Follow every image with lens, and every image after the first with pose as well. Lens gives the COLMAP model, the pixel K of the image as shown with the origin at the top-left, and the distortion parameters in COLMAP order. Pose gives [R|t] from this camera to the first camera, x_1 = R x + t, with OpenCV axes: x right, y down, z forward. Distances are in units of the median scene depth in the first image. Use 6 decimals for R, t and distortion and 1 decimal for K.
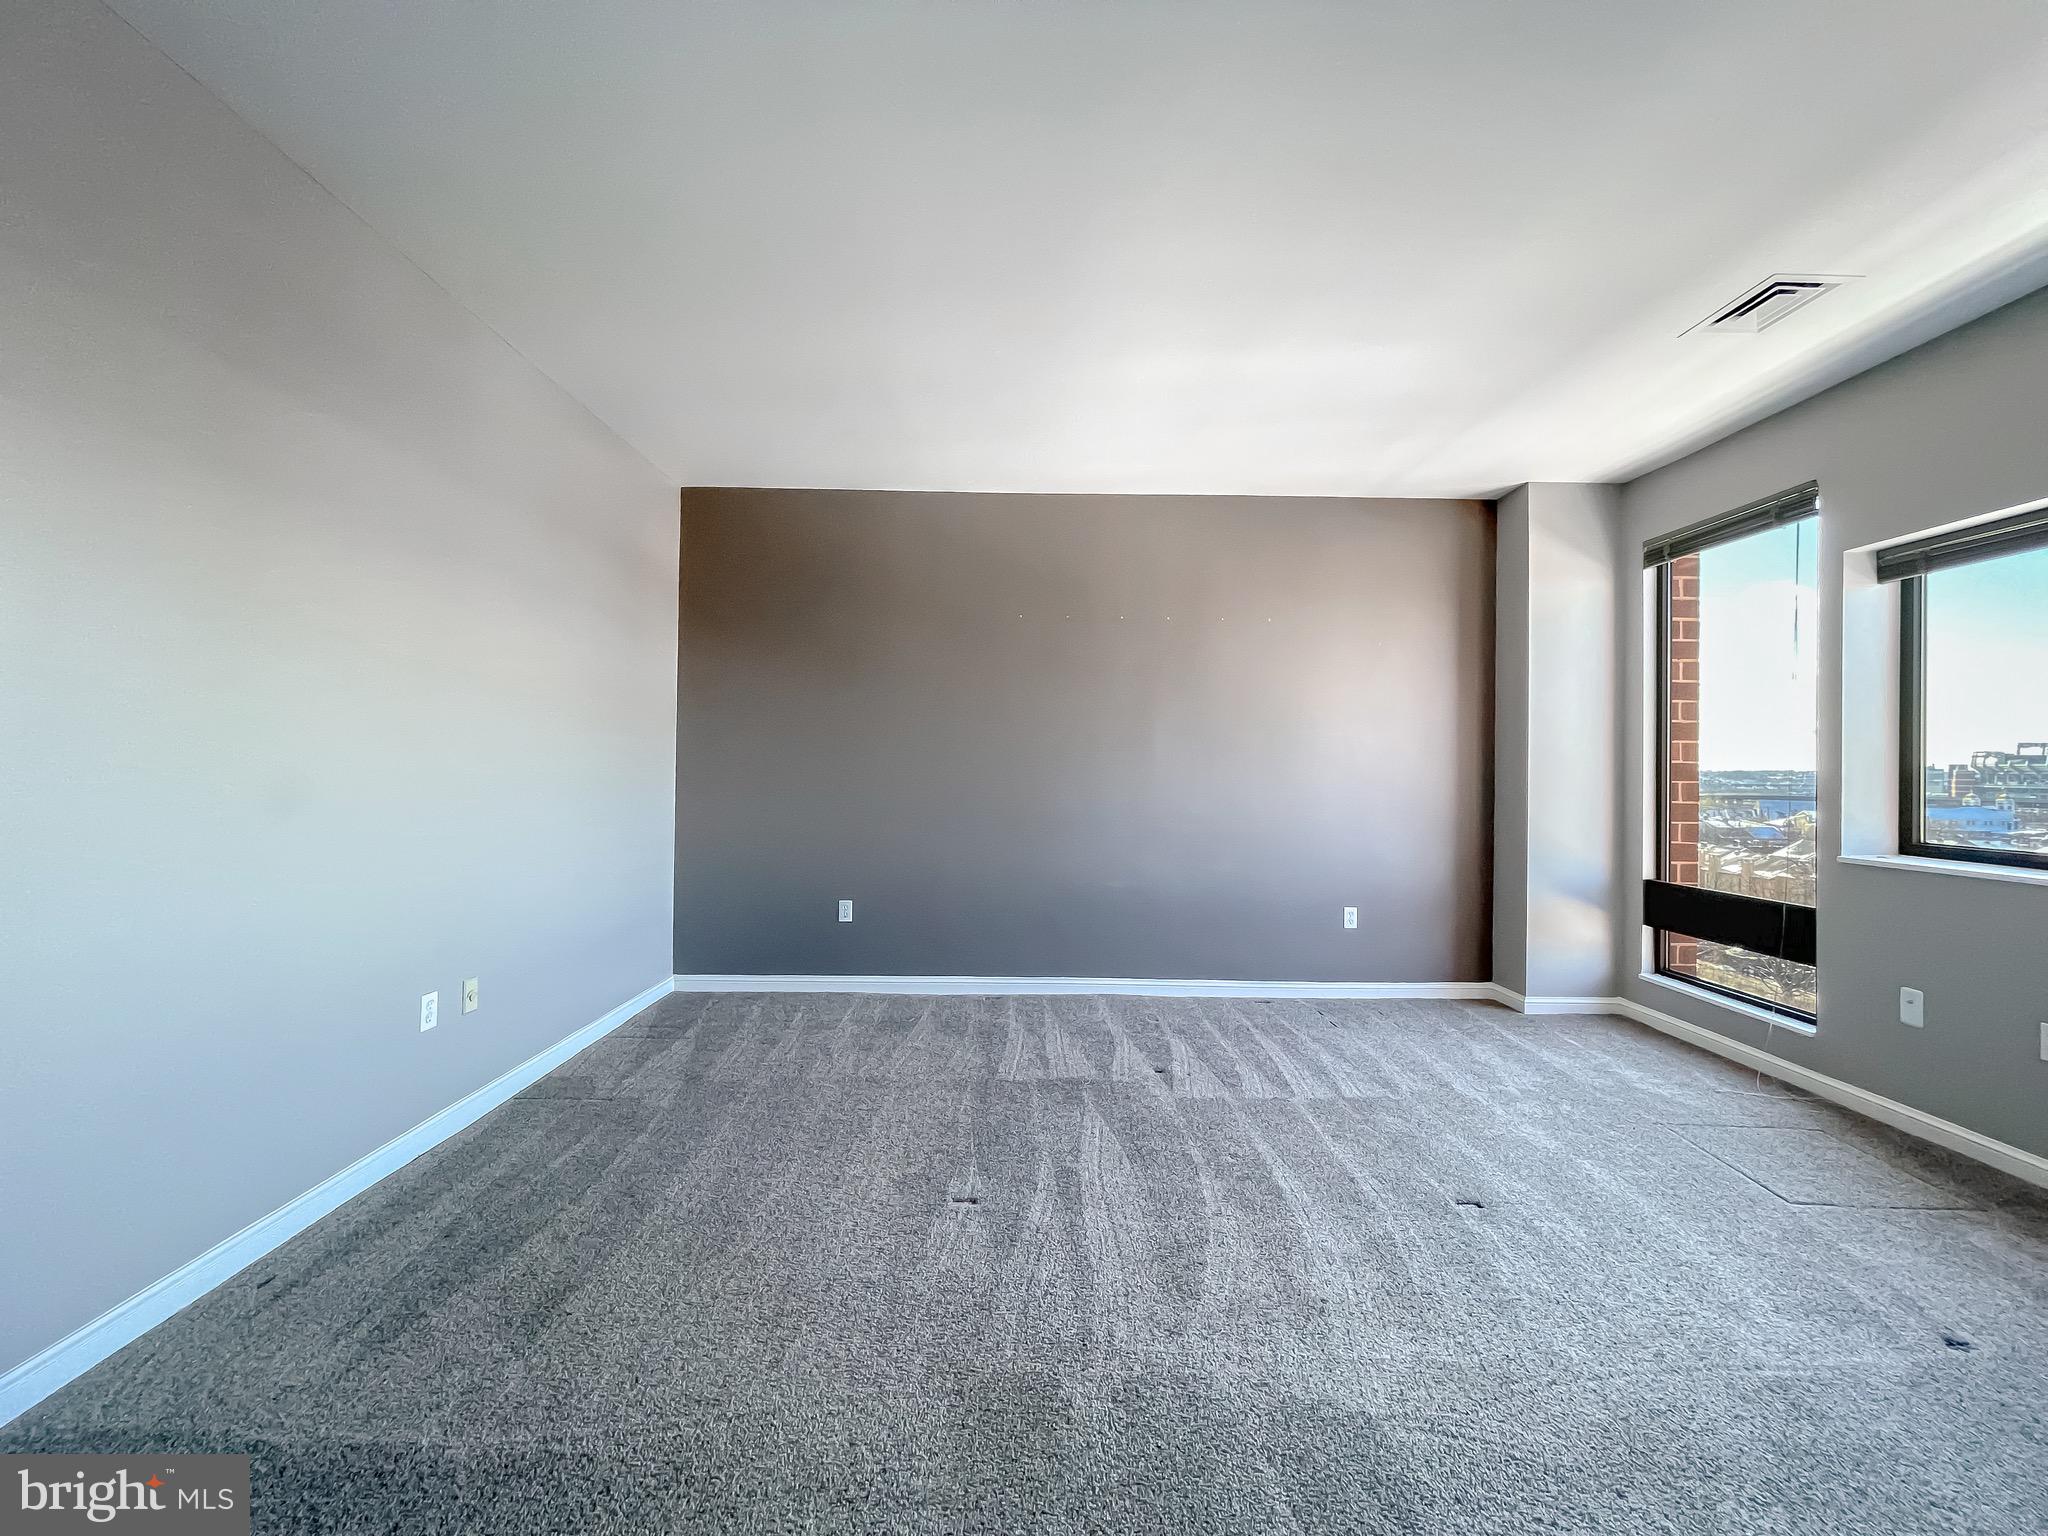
lens RADIAL K [[823.6, 0, 1023.0], [0, 823.6, 762.5], [0, 0, 1]] dist [-0.001537, -0.000575]
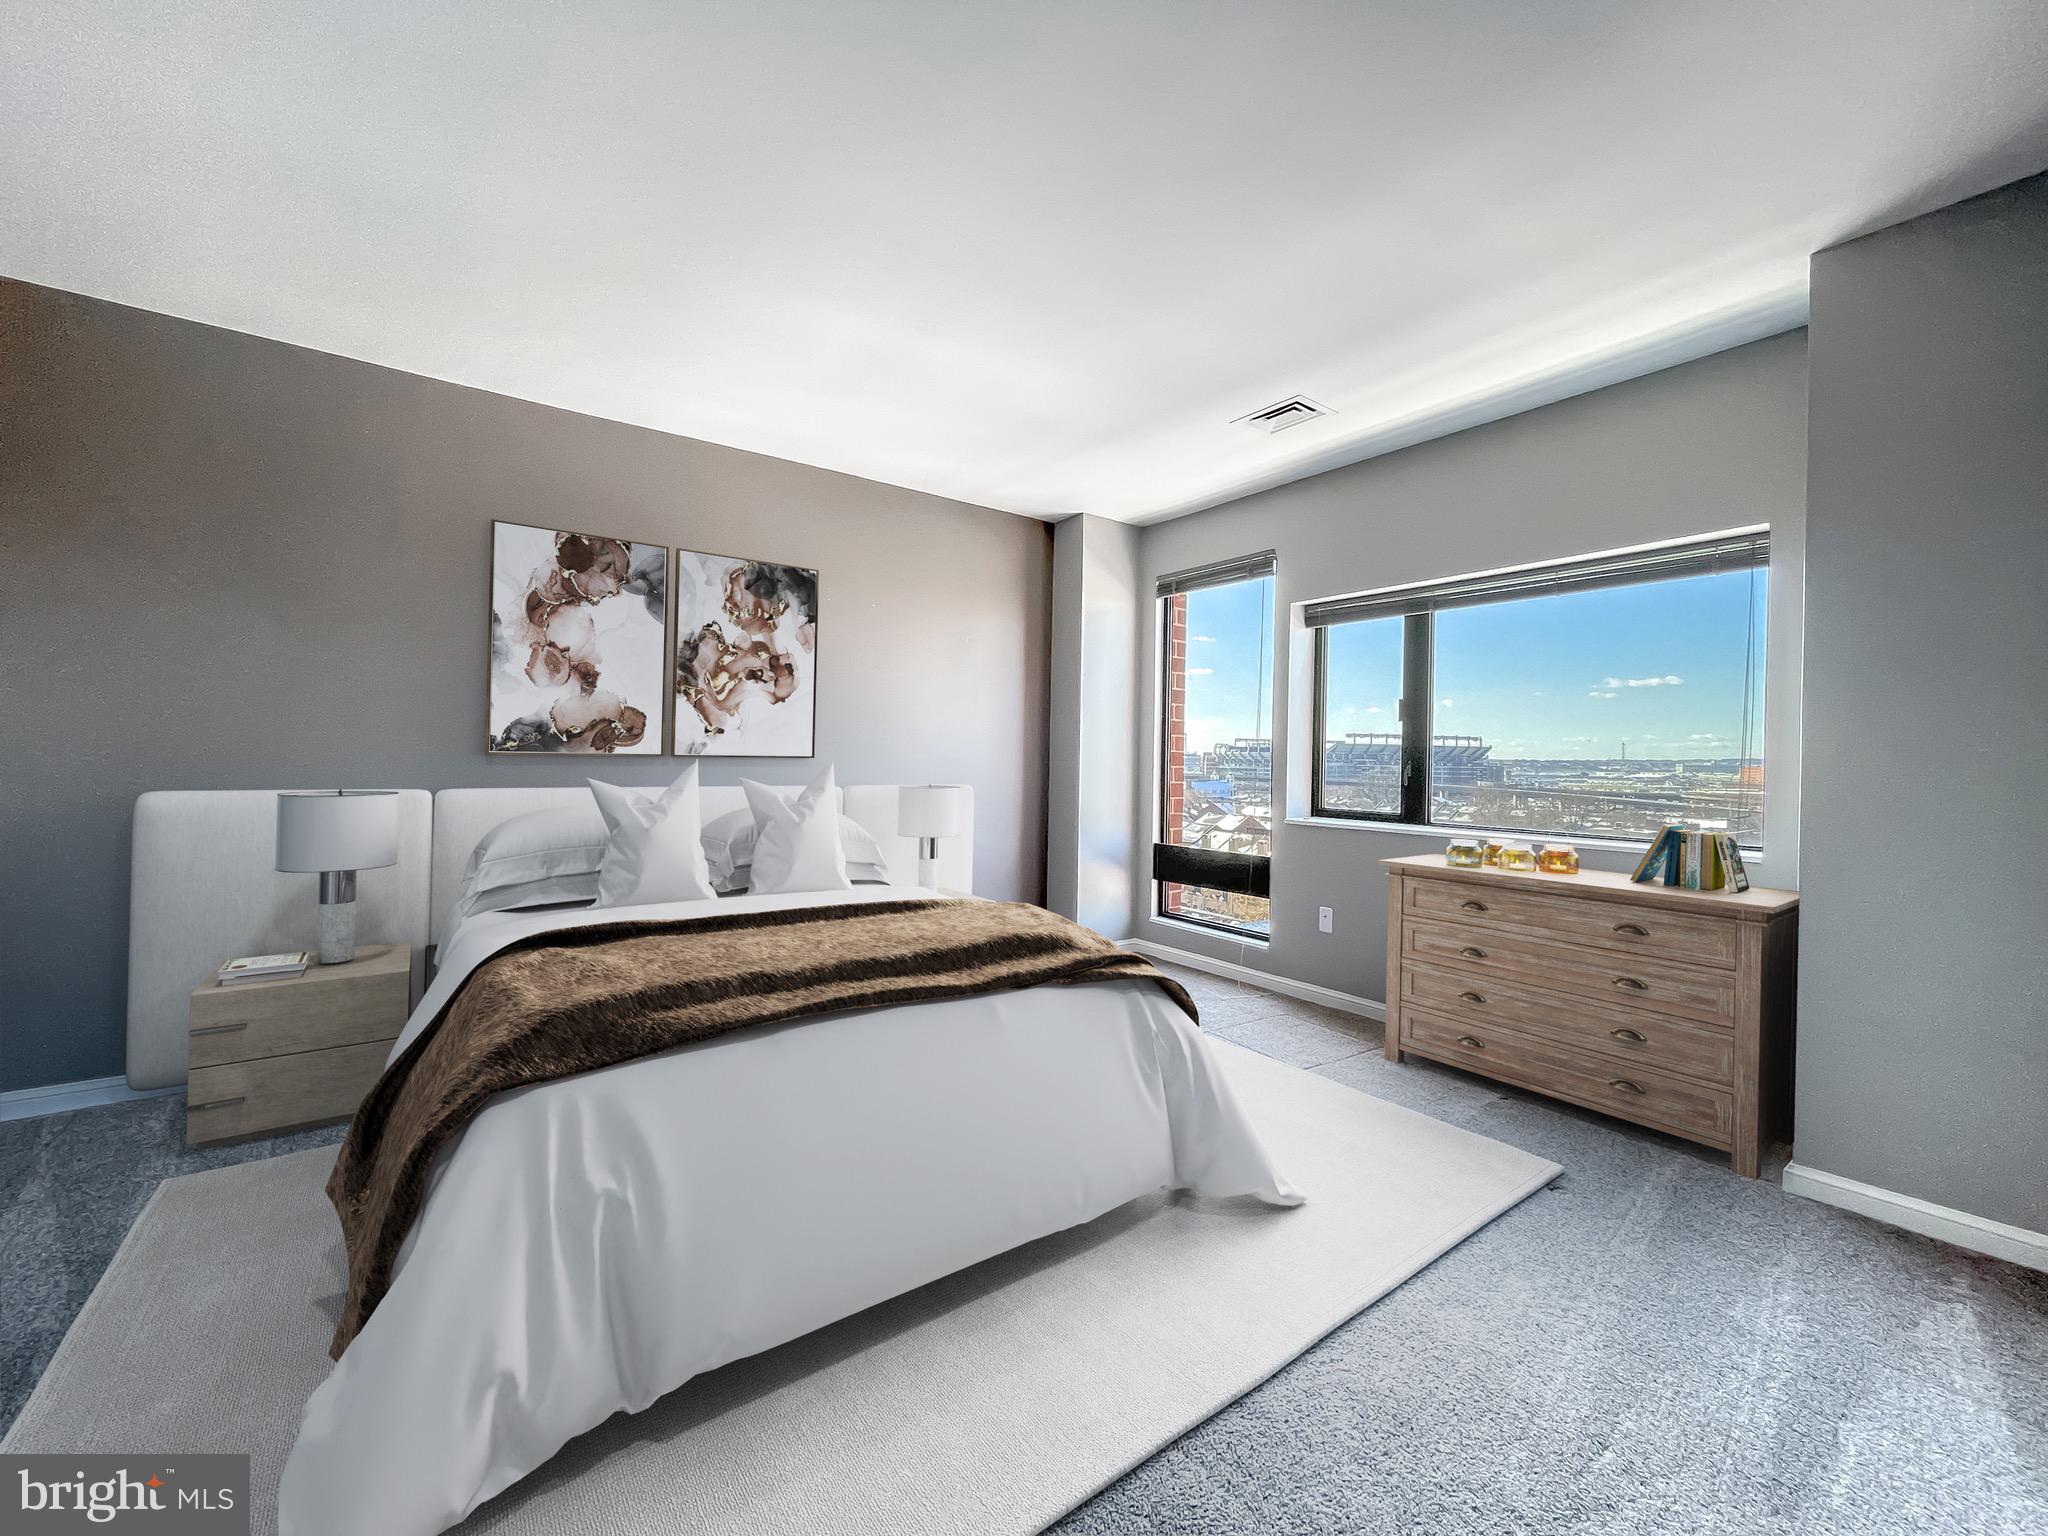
lens RADIAL K [[823.6, 0, 1023.0], [0, 823.6, 762.5], [0, 0, 1]] dist [-0.001537, -0.000575]
pose [[0.808618, -0.000562, 0.588334, -0.164497], [-0.011445, 0.999795, 0.016686, -0.001798], [-0.588223, -0.020226, 0.808446, 0.097563]]
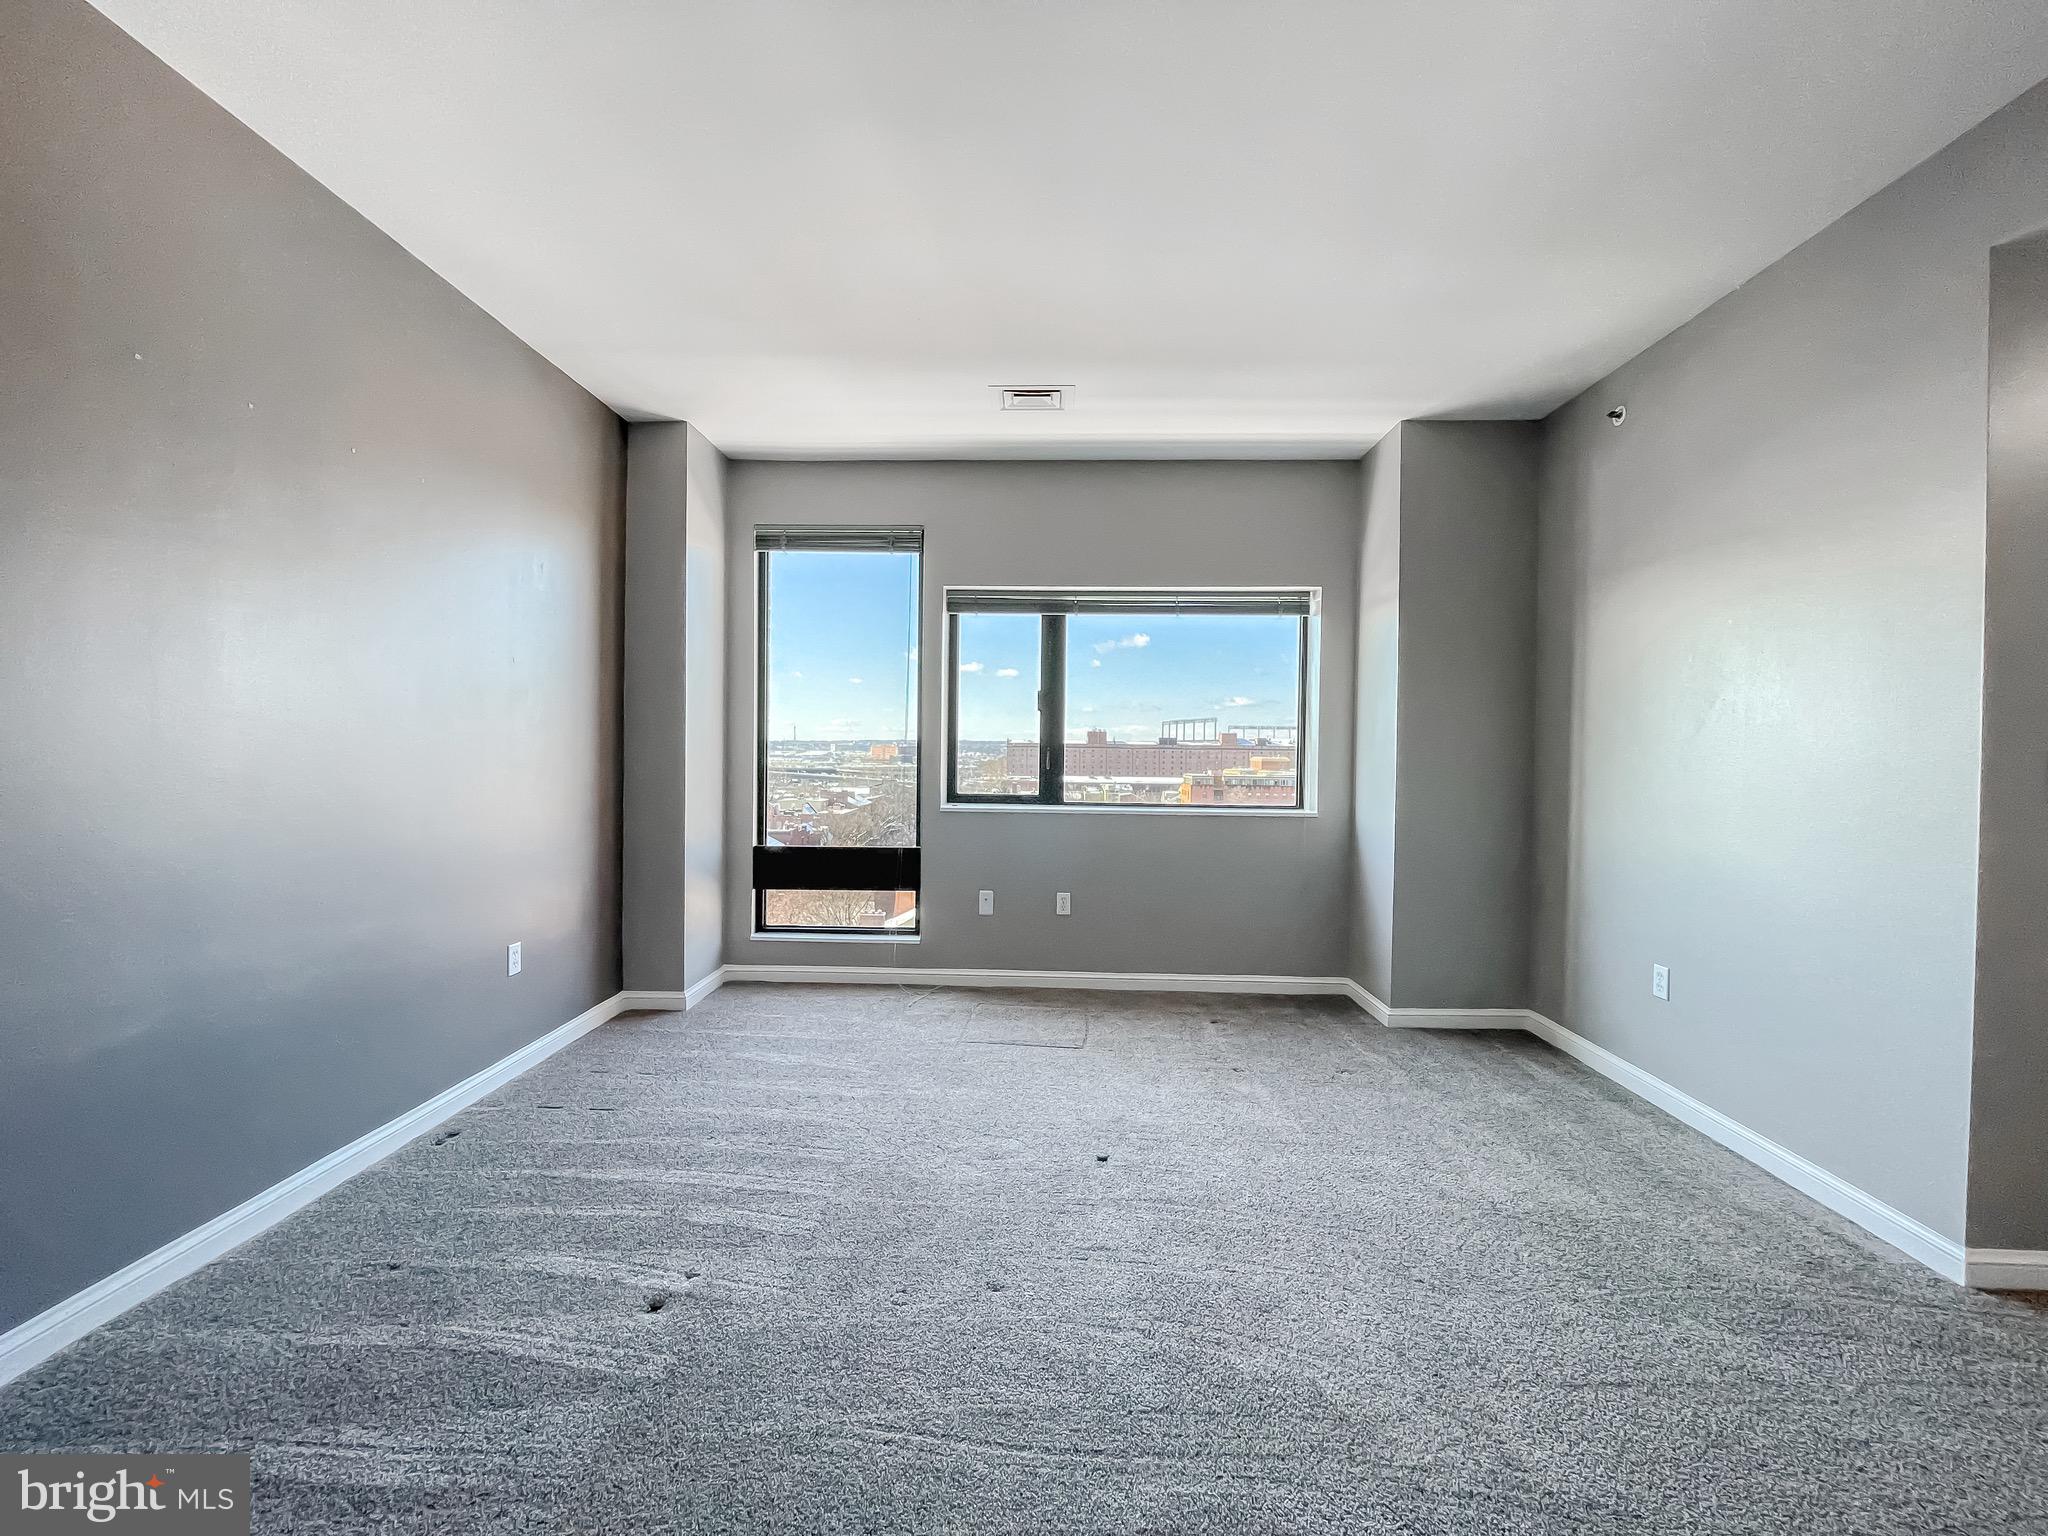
lens RADIAL K [[823.6, 0, 1023.0], [0, 823.6, 762.5], [0, 0, 1]] dist [-0.001537, -0.000575]
pose [[0.043829, -0.024739, 0.998733, -0.303428], [-0.019227, 0.999487, 0.025601, 0.000725], [-0.998854, -0.020324, 0.043331, 0.641272]]
